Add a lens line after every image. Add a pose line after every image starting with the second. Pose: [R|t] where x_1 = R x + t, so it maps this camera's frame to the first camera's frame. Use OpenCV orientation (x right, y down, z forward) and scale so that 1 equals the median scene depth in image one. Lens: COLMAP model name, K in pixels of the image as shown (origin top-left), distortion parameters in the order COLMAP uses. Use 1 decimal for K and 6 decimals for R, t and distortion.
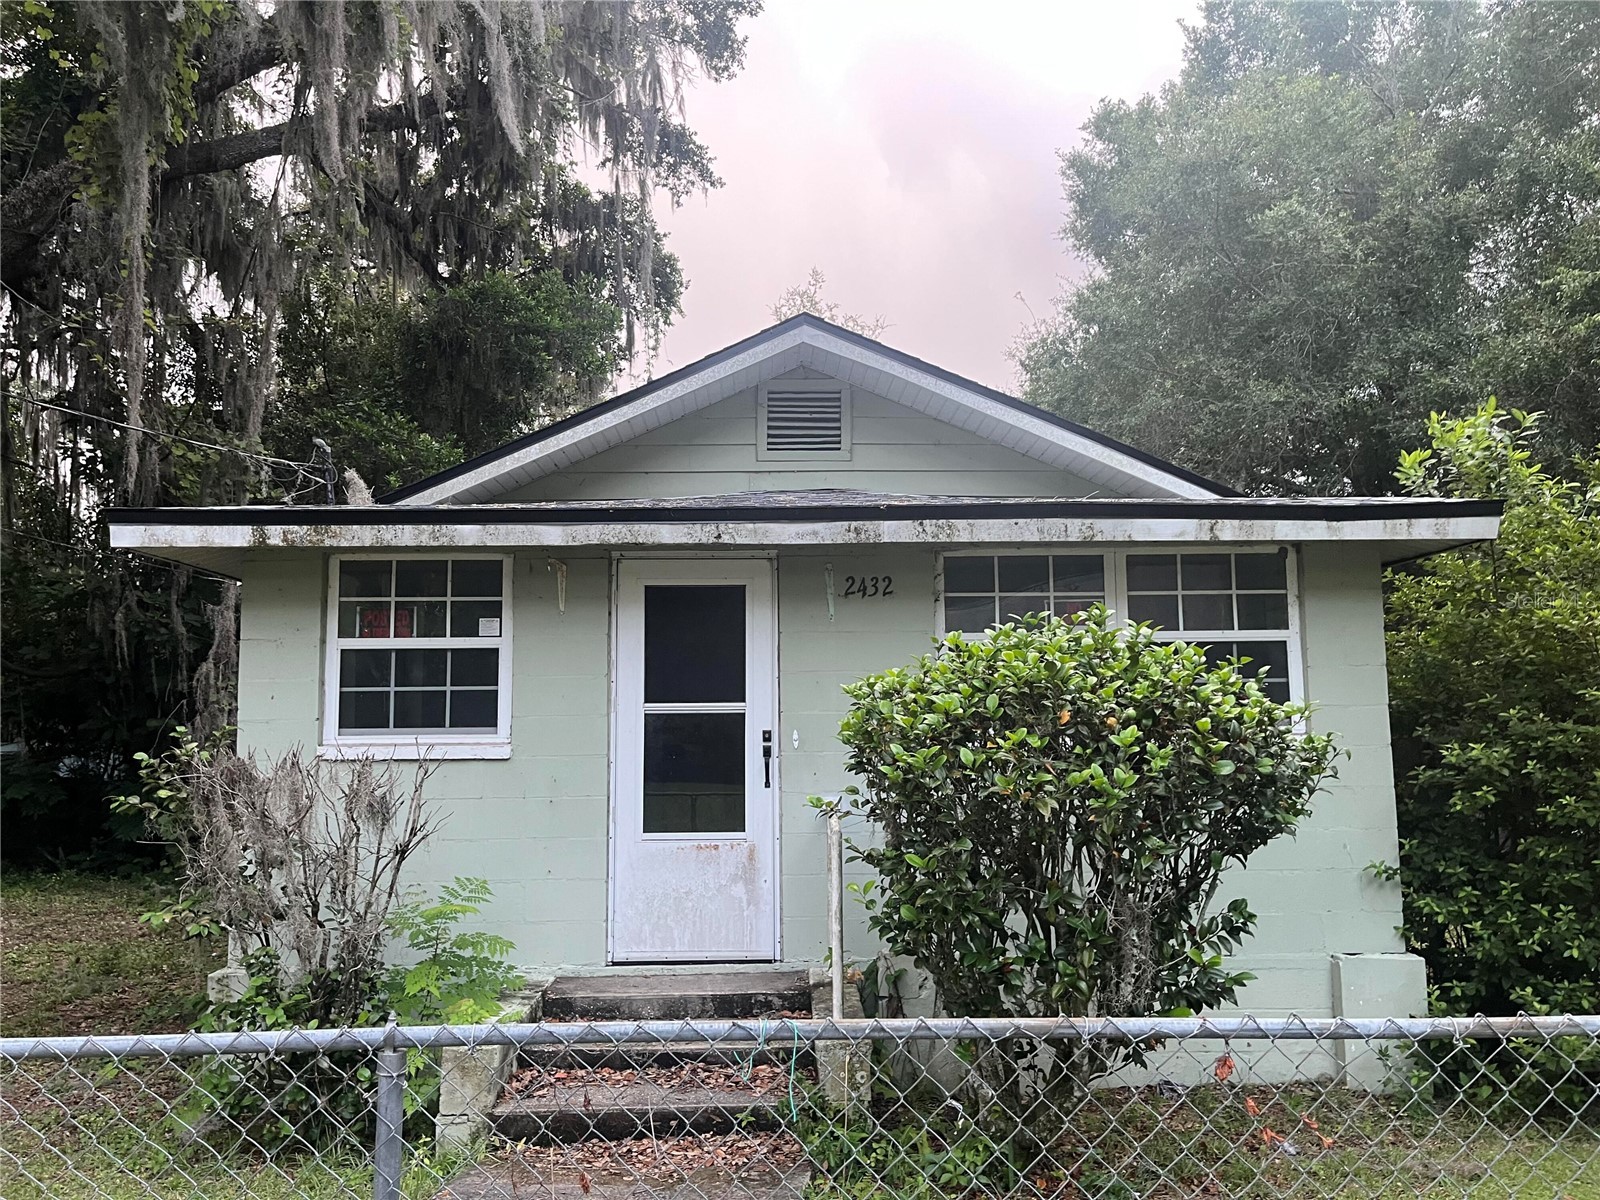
lens RADIAL K [[1216.8, 0, 800.0], [0, 1216.8, 600.0], [0, 0, 1]] dist [0.054825, -0.086719]
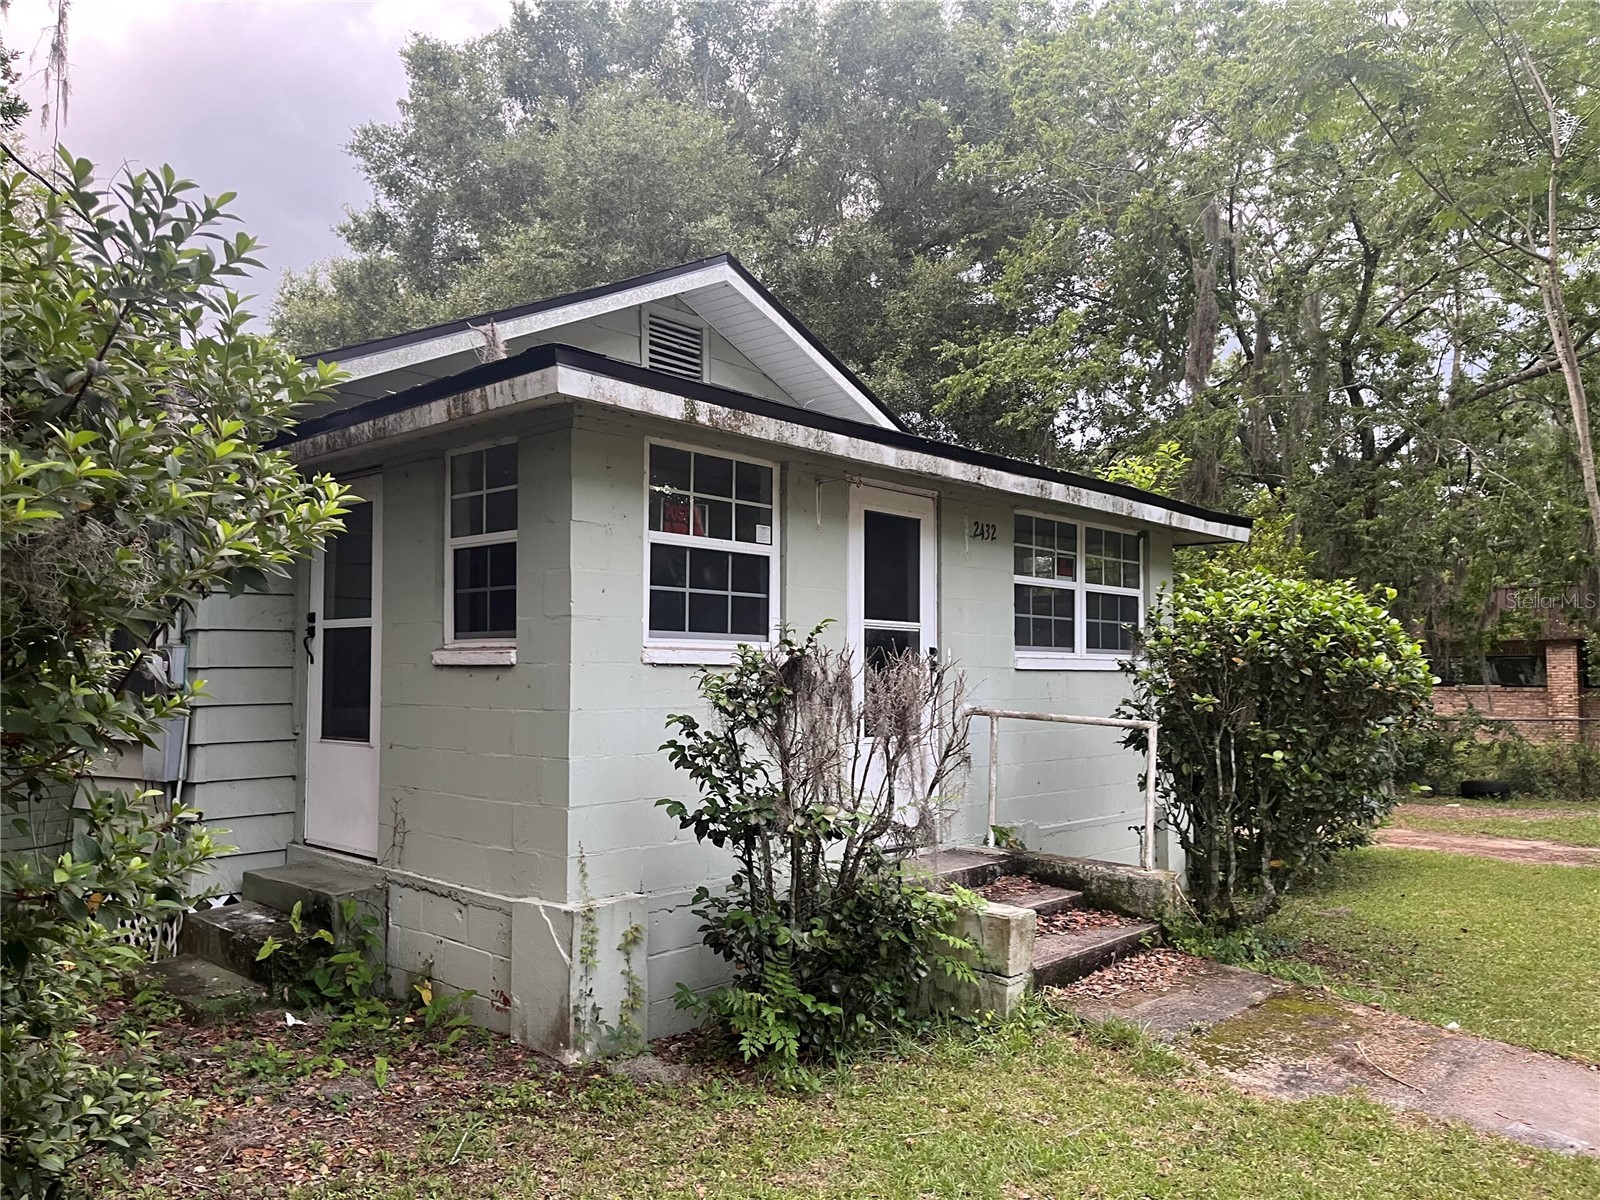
lens RADIAL K [[1216.8, 0, 800.0], [0, 1216.8, 600.0], [0, 0, 1]] dist [0.054825, -0.086719]
pose [[0.682890, 0.059417, 0.728101, -0.948002], [-0.086468, 0.996255, -0.000201, 0.072848], [-0.725386, -0.062820, 0.685470, 0.301213]]
